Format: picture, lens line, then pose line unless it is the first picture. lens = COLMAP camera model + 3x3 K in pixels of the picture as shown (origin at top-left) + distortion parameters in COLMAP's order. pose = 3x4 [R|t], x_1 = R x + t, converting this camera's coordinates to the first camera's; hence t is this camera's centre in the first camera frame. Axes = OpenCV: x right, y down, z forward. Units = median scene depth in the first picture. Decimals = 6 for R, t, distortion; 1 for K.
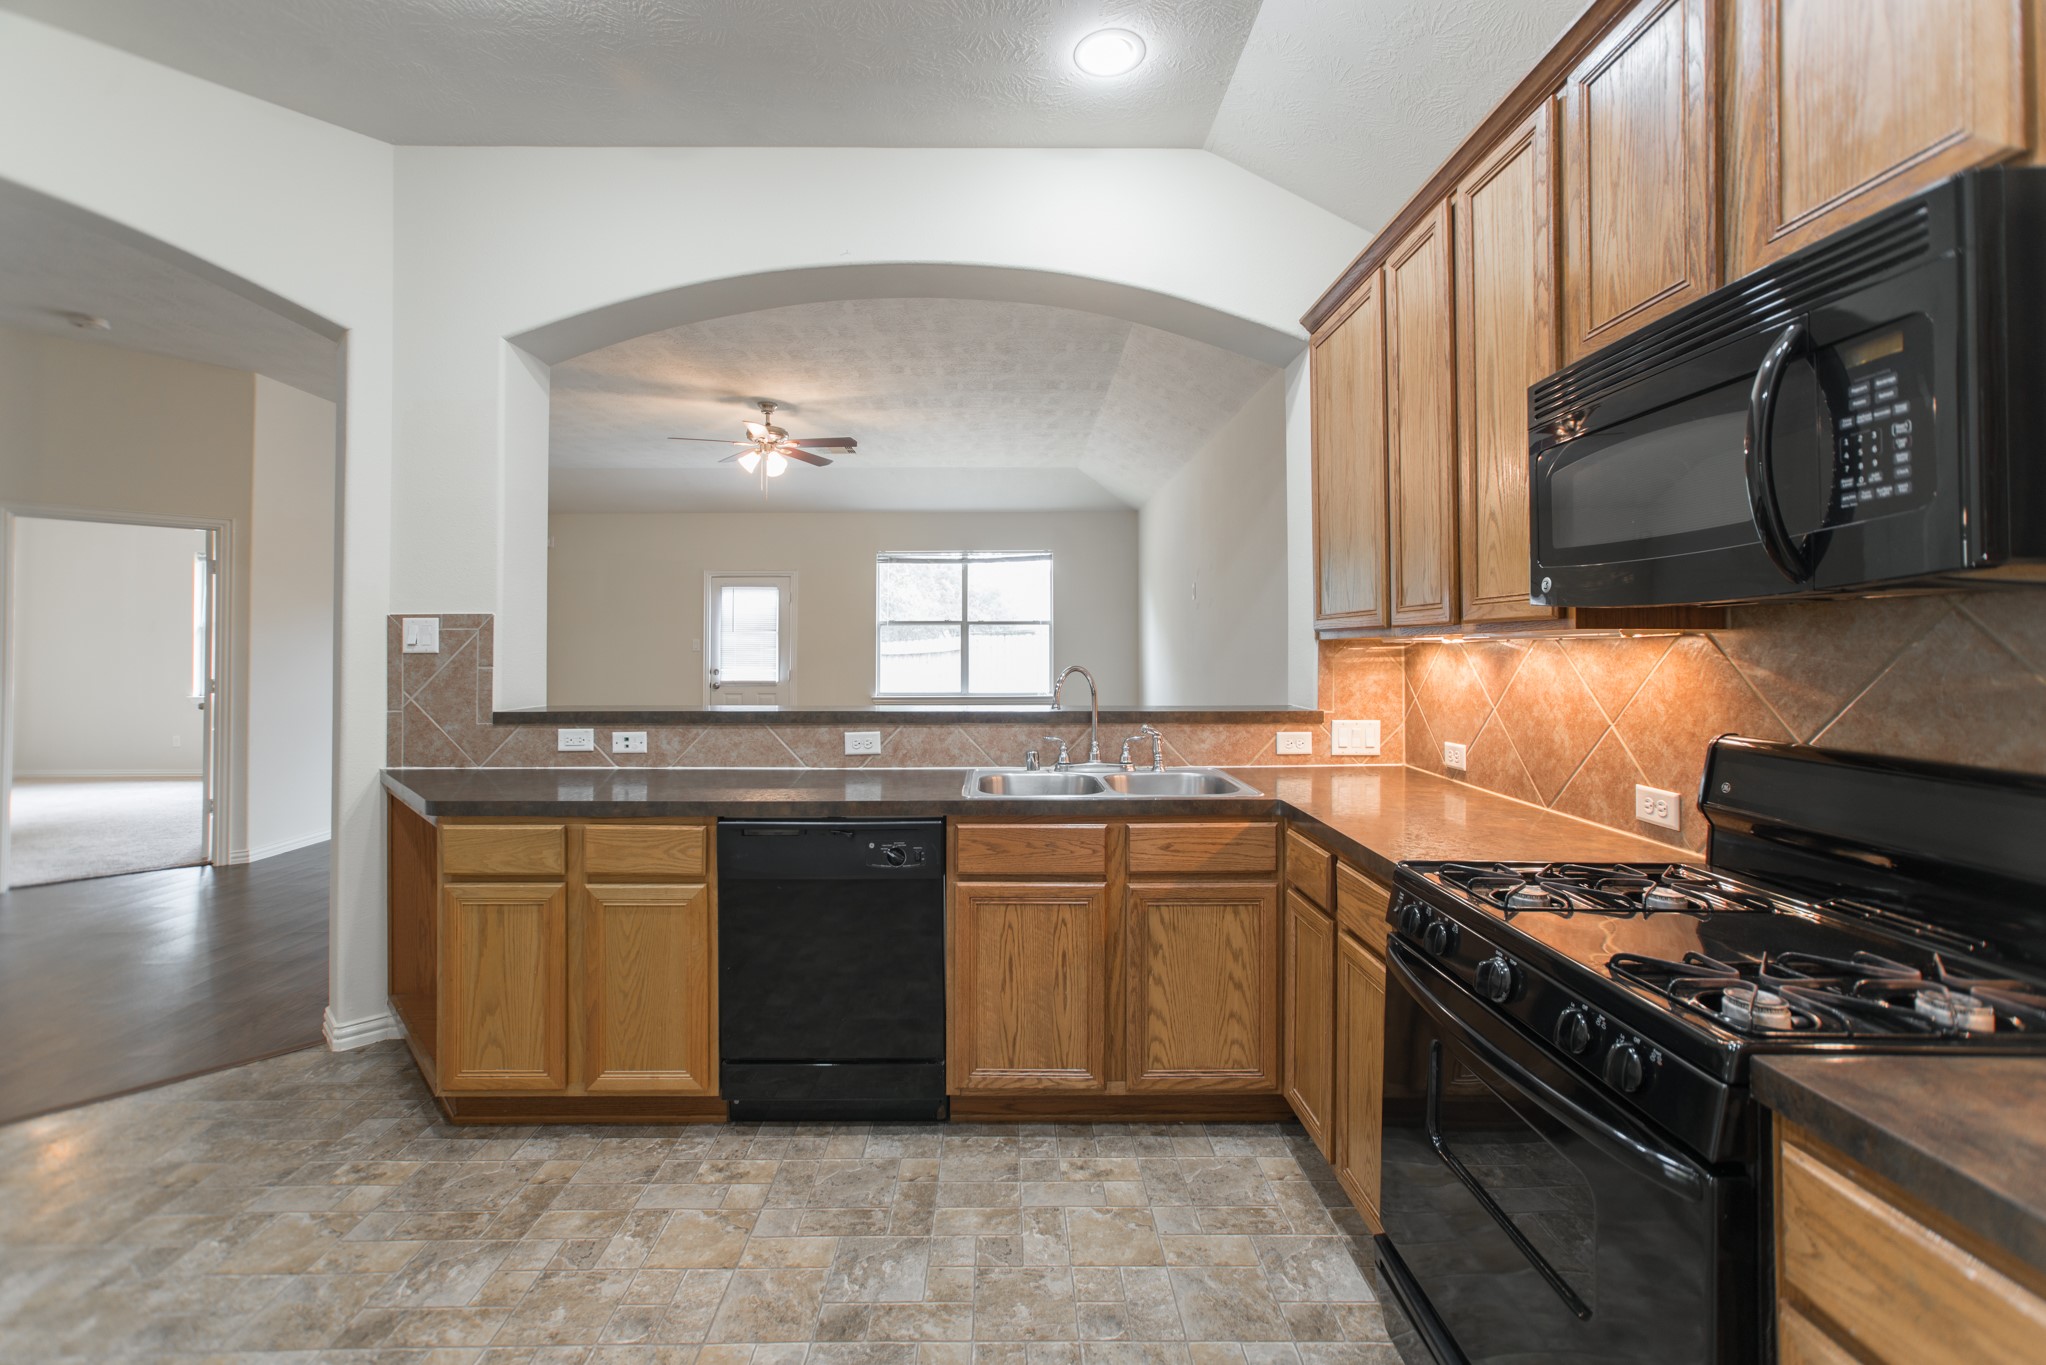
lens RADIAL K [[877.9, 0, 1021.3], [0, 877.9, 645.2], [0, 0, 1]] dist [-0.020037, 0.013462]
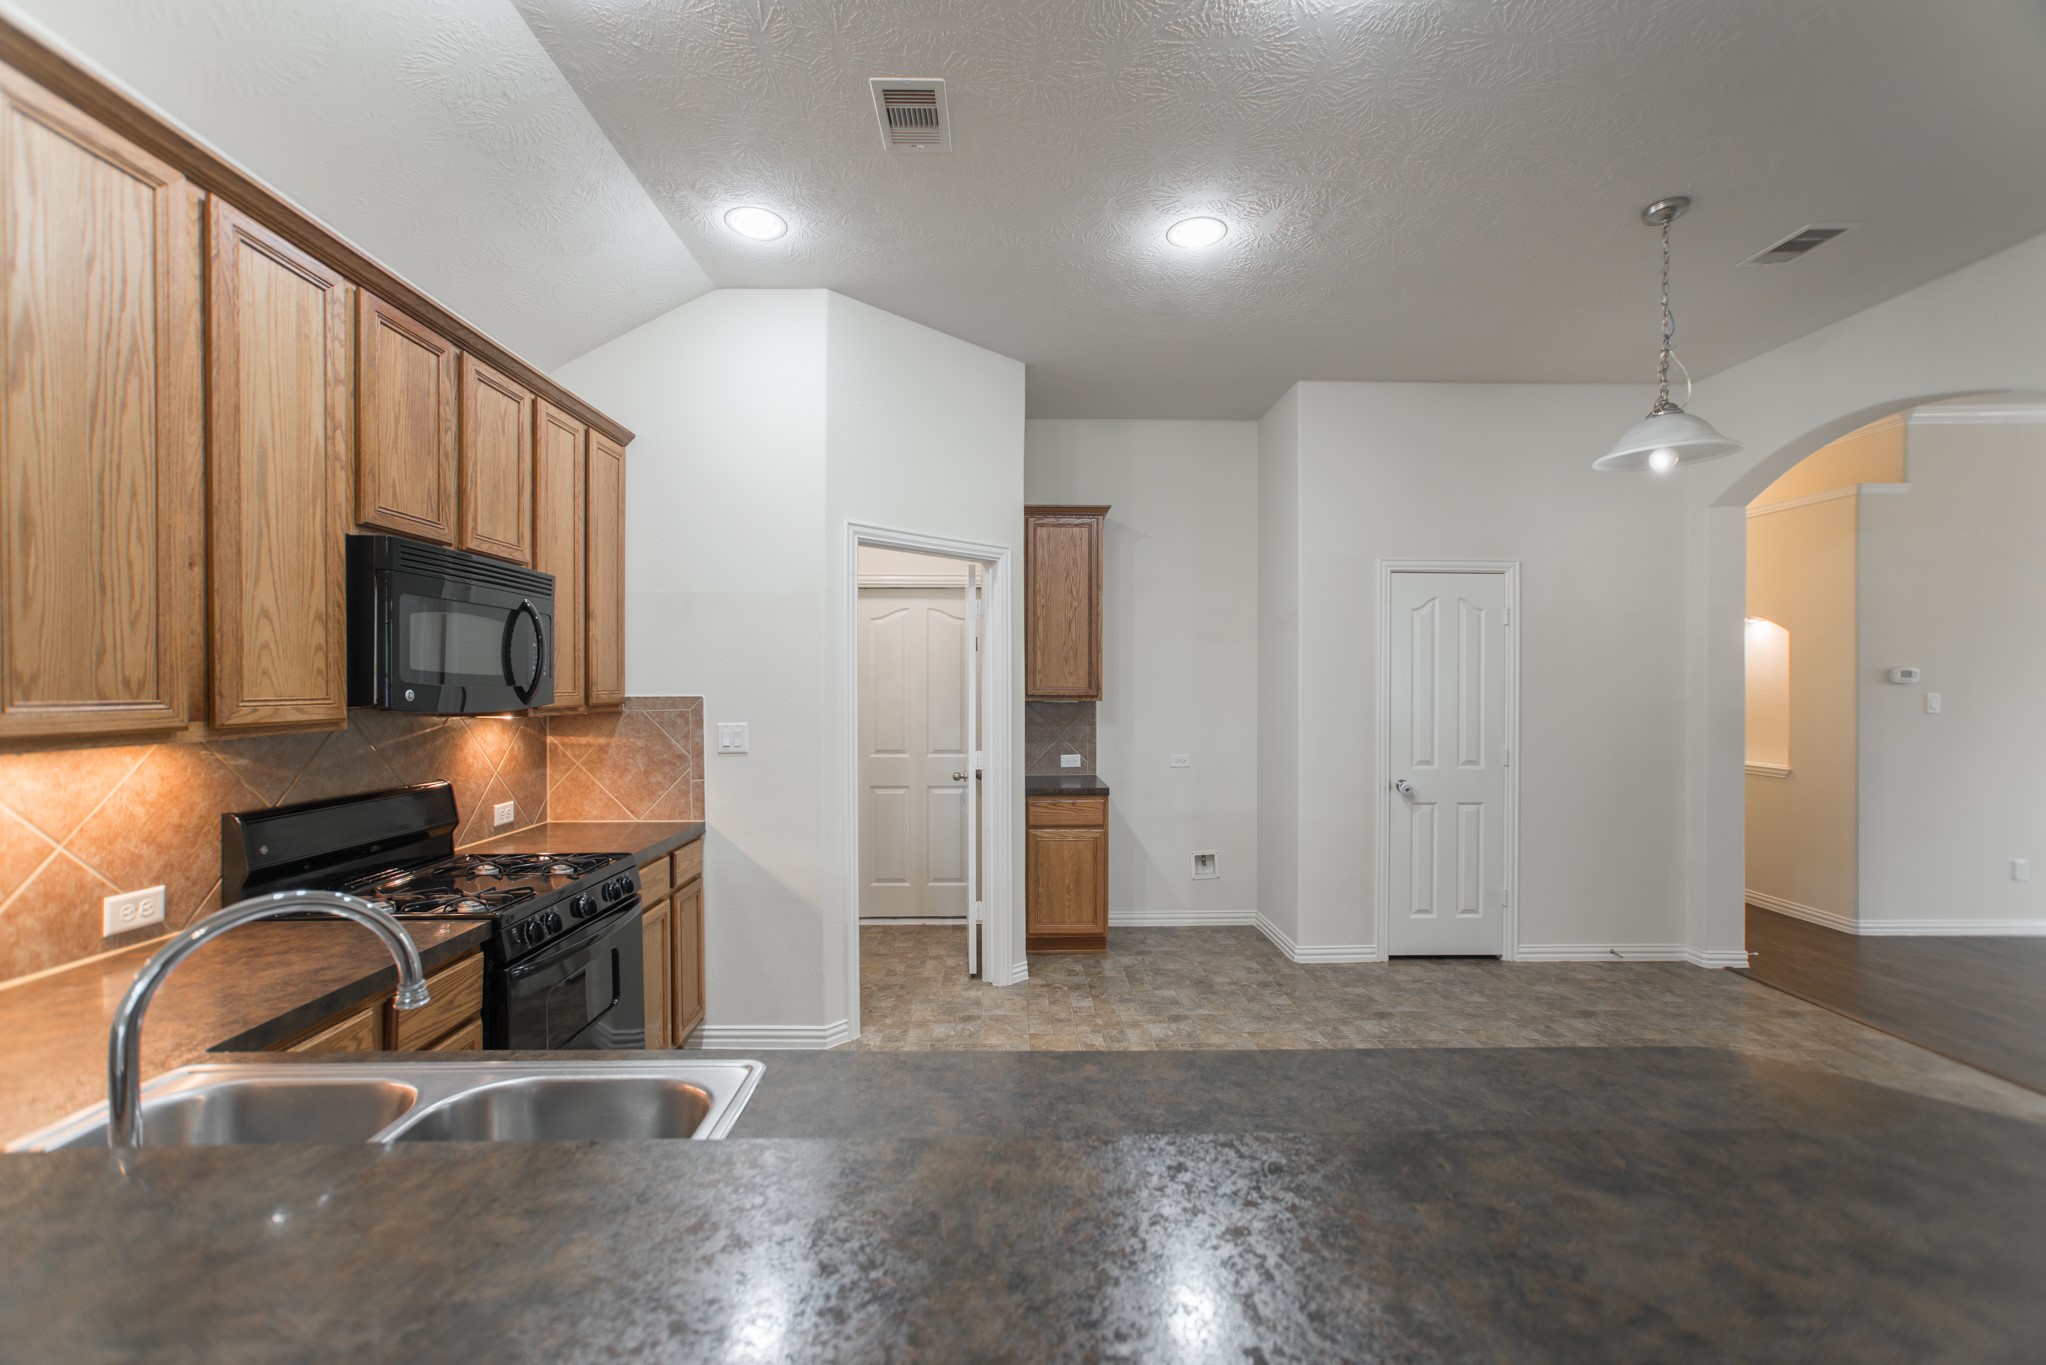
lens RADIAL K [[864.0, 0, 1023.0], [0, 864.0, 682.5], [0, 0, 1]] dist [-0.029787, 0.018728]
pose [[-0.999987, -0.001532, -0.004795, -0.250256], [-0.001503, 0.999980, -0.006113, -0.063306], [0.004805, -0.006106, -0.999970, 1.772514]]
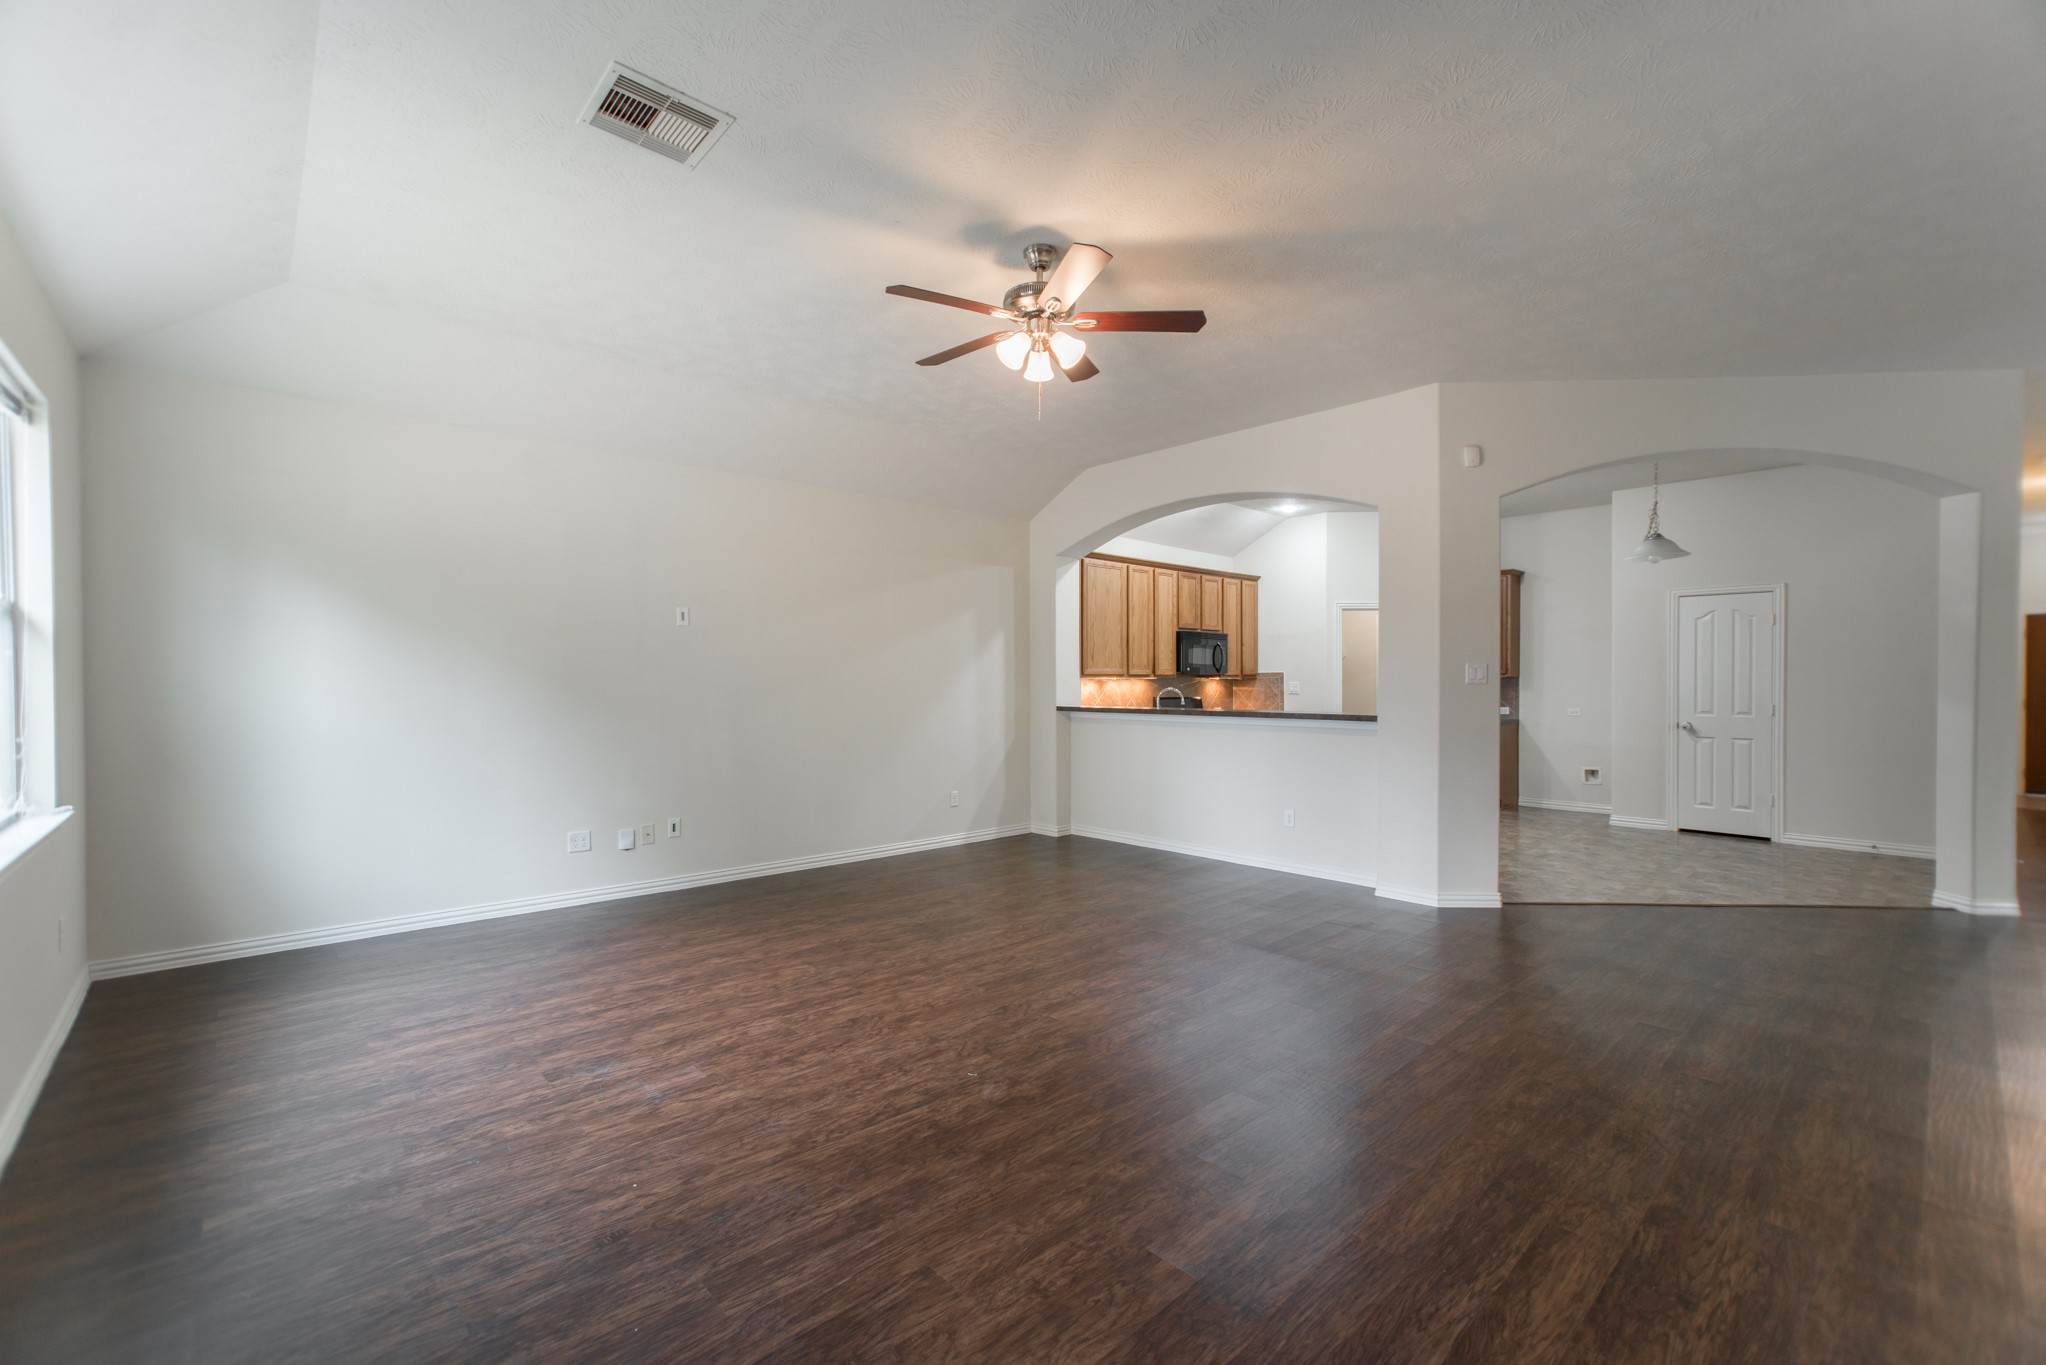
lens RADIAL K [[864.0, 0, 1023.0], [0, 864.0, 682.5], [0, 0, 1]] dist [-0.029787, 0.018728]
pose [[-0.670135, -0.000742, 0.742239, -2.044196], [-0.002711, 0.999995, -0.001448, 0.016478], [-0.742234, -0.002983, -0.670134, 4.088944]]
